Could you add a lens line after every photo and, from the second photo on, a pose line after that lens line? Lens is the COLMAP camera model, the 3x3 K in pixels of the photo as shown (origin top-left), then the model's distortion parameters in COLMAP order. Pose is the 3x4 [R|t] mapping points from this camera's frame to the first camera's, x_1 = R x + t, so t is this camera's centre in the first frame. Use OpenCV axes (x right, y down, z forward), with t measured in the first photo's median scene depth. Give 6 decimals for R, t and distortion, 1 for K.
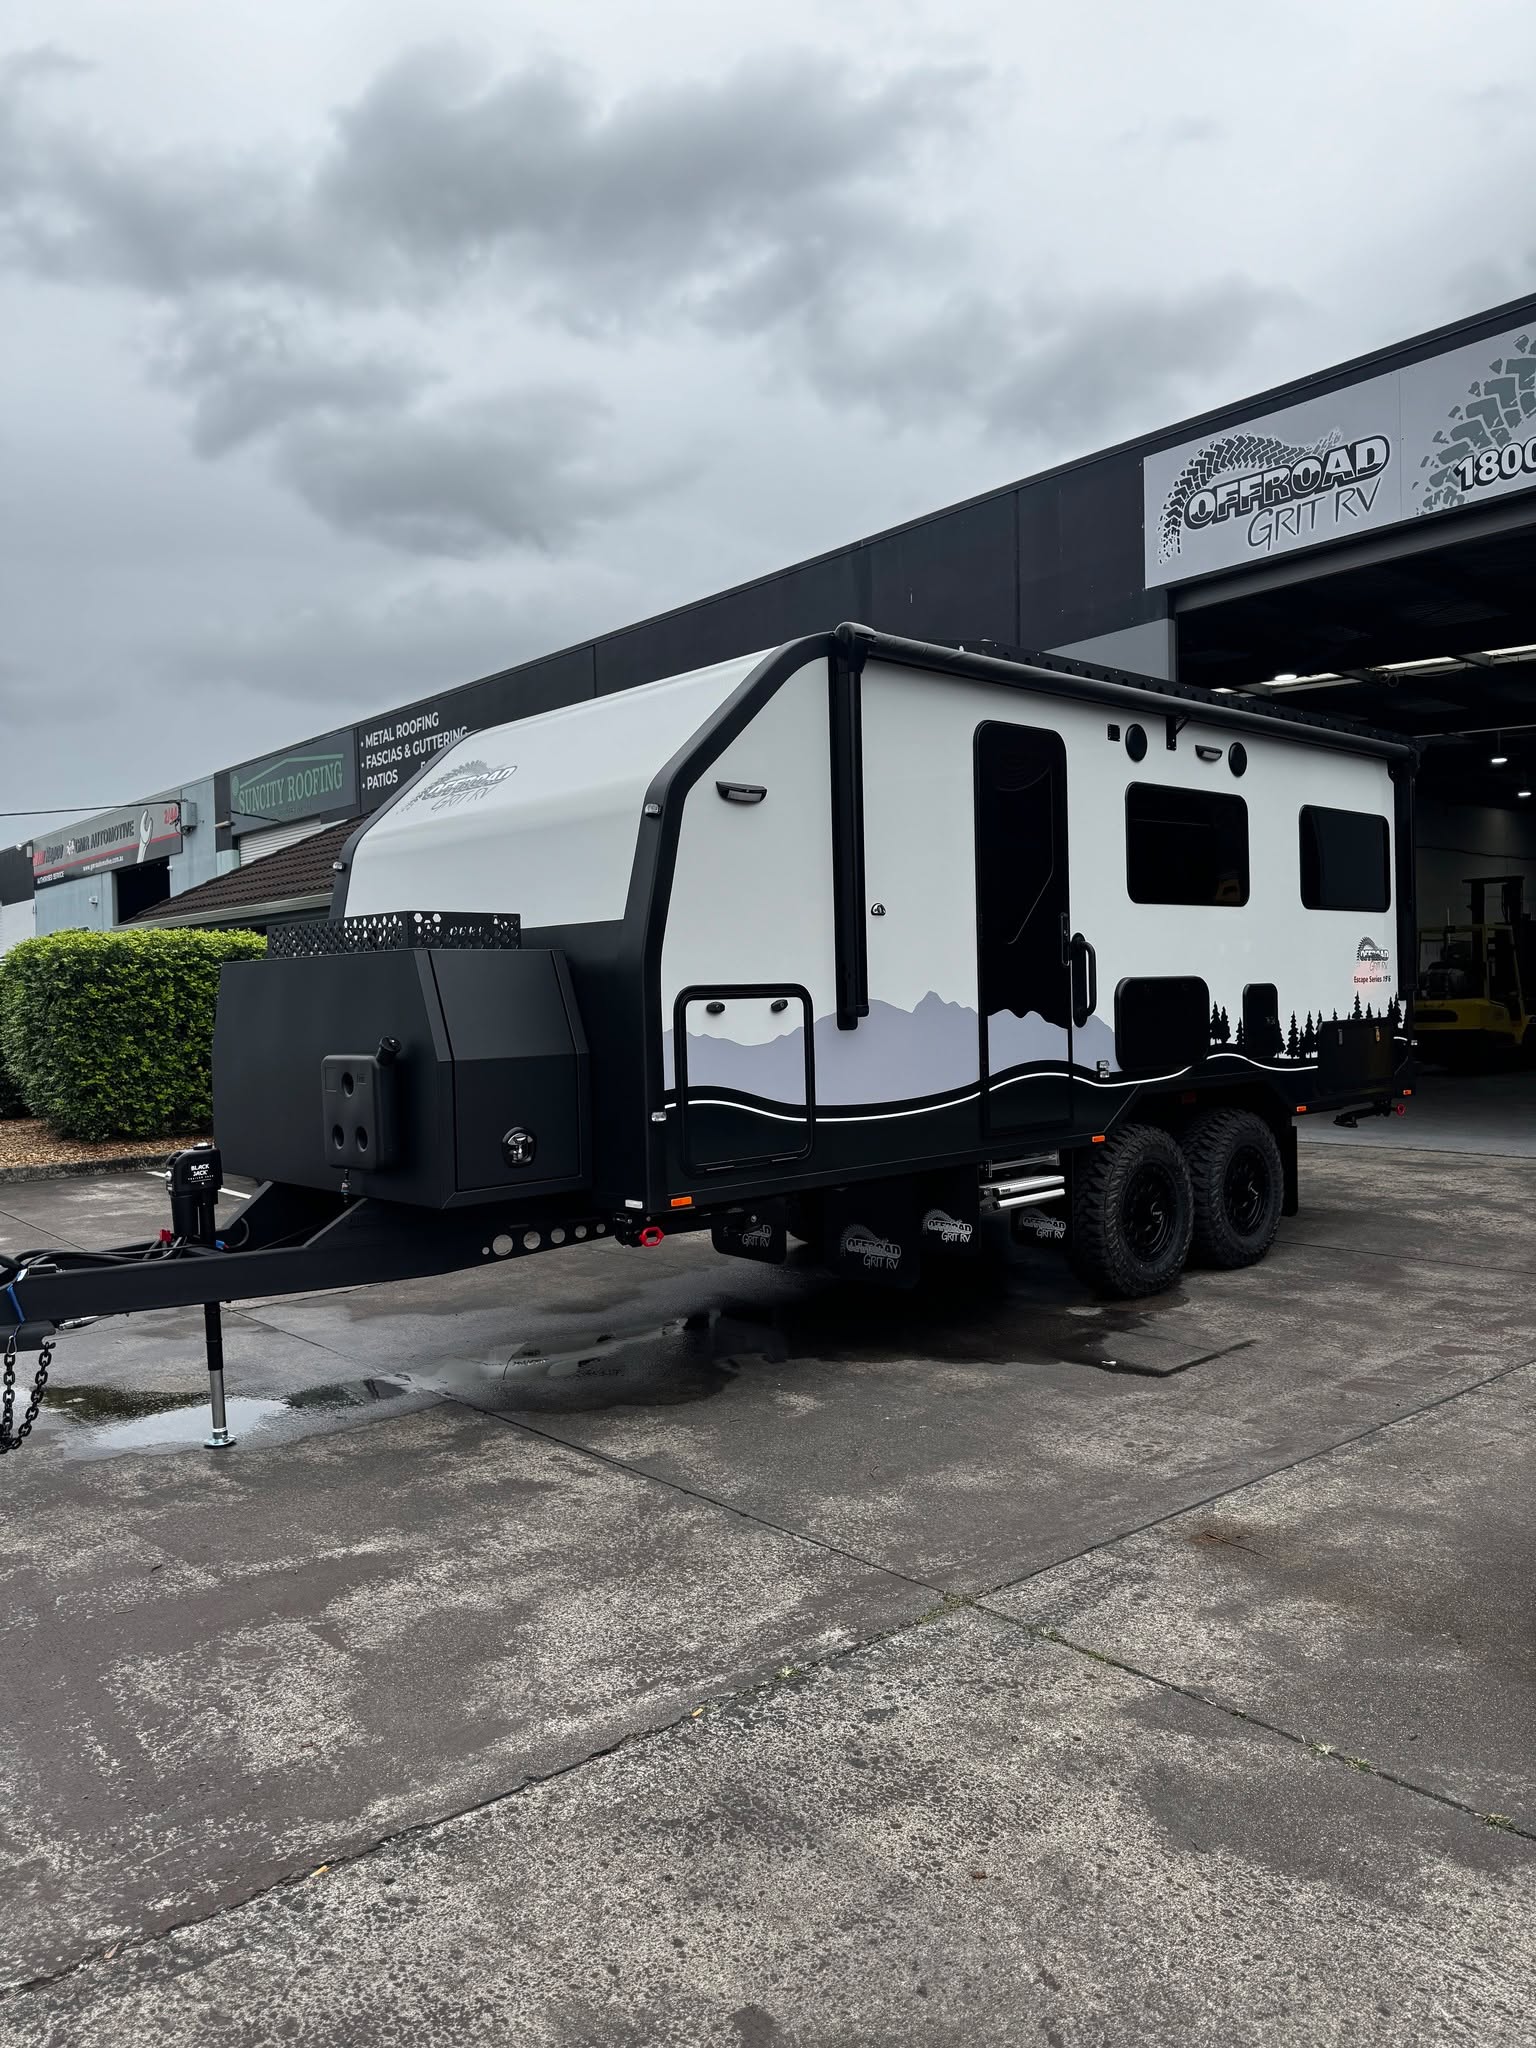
lens RADIAL K [[1403.9, 0, 768.0], [0, 1403.9, 1024.0], [0, 0, 1]] dist [0.004790, 0.000581]
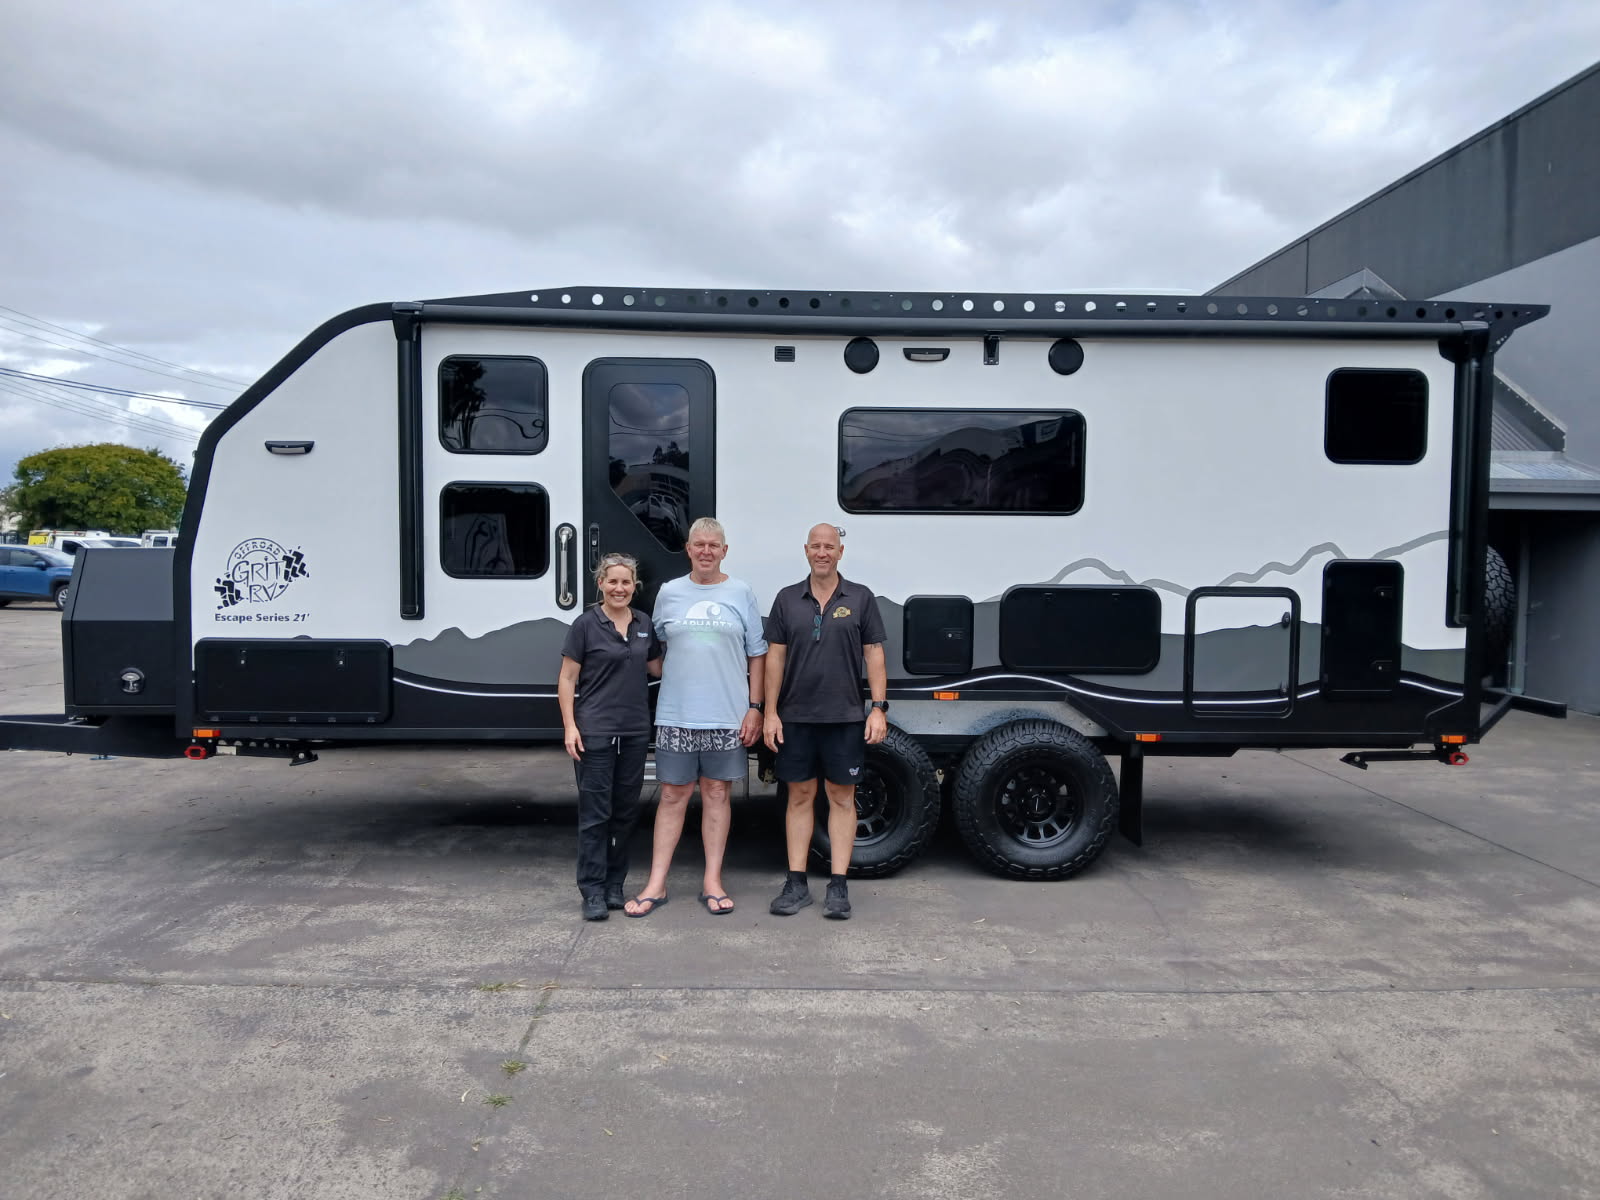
lens RADIAL K [[1275.0, 0, 800.0], [0, 1275.0, 600.0], [0, 0, 1]] dist [0.009207, -0.048455]
pose [[0.773693, 0.055471, -0.631127, 1.094240], [-0.041942, 0.998459, 0.036341, -0.044604], [0.632171, -0.001646, 0.774828, 0.138148]]
